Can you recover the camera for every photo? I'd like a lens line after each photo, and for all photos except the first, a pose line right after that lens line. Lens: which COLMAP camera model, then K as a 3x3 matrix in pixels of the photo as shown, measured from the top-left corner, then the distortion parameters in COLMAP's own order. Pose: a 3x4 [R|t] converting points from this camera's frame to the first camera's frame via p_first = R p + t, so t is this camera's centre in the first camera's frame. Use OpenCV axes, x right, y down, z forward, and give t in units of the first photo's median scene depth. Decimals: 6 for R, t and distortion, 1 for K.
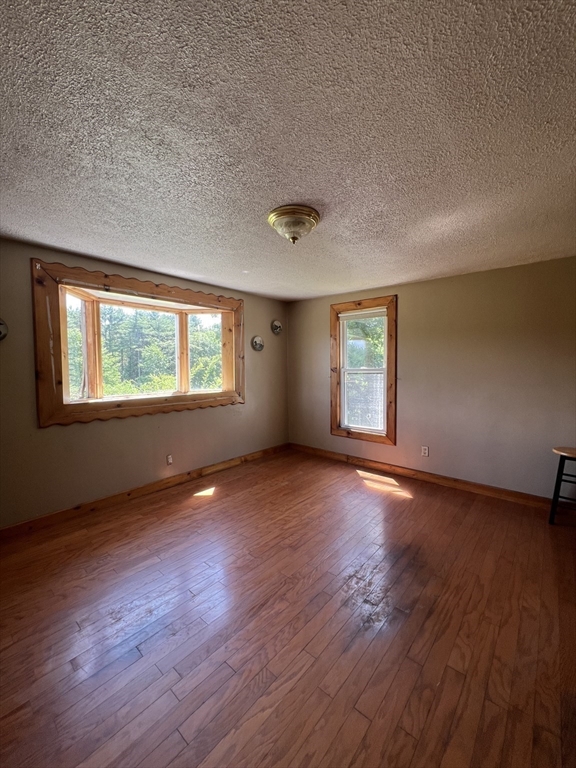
lens RADIAL K [[311.8, 0, 288.4], [0, 311.8, 385.8], [0, 0, 1]] dist [0.001128, 0.000498]
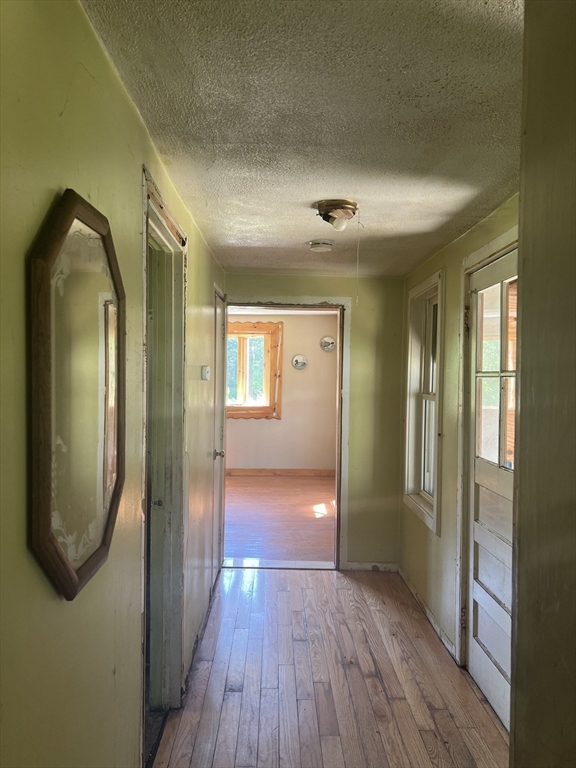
lens RADIAL K [[579.6, 0, 289.0], [0, 579.6, 384.7], [0, 0, 1]] dist [0.048327, -0.043730]
pose [[0.661040, 0.033290, -0.749612, 1.728524], [-0.061369, 0.998067, -0.009793, -0.054690], [0.747837, 0.052476, 0.661805, -0.364412]]
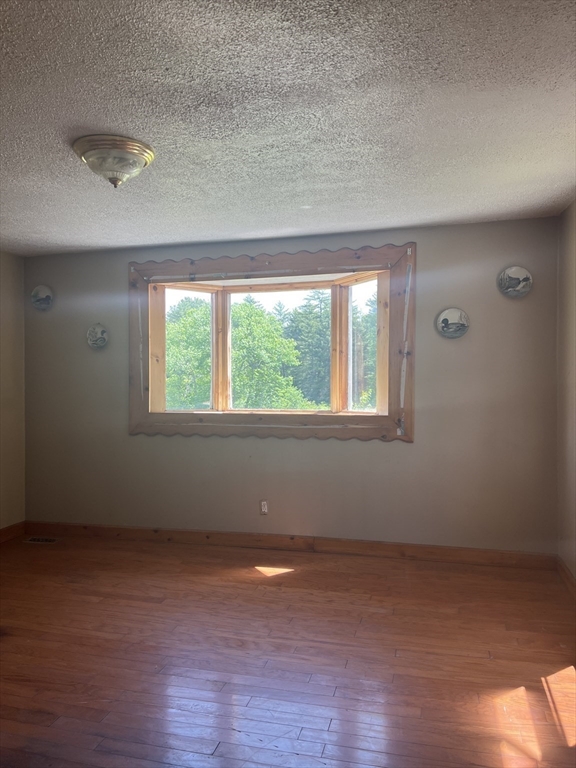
lens RADIAL K [[579.6, 0, 284.2], [0, 579.6, 384.2], [0, 0, 1]] dist [0.048327, -0.043730]
pose [[0.429877, 0.015318, -0.902757, 0.812565], [-0.054520, 0.998472, -0.009019, -0.024094], [0.901240, 0.053096, 0.430055, 0.503213]]
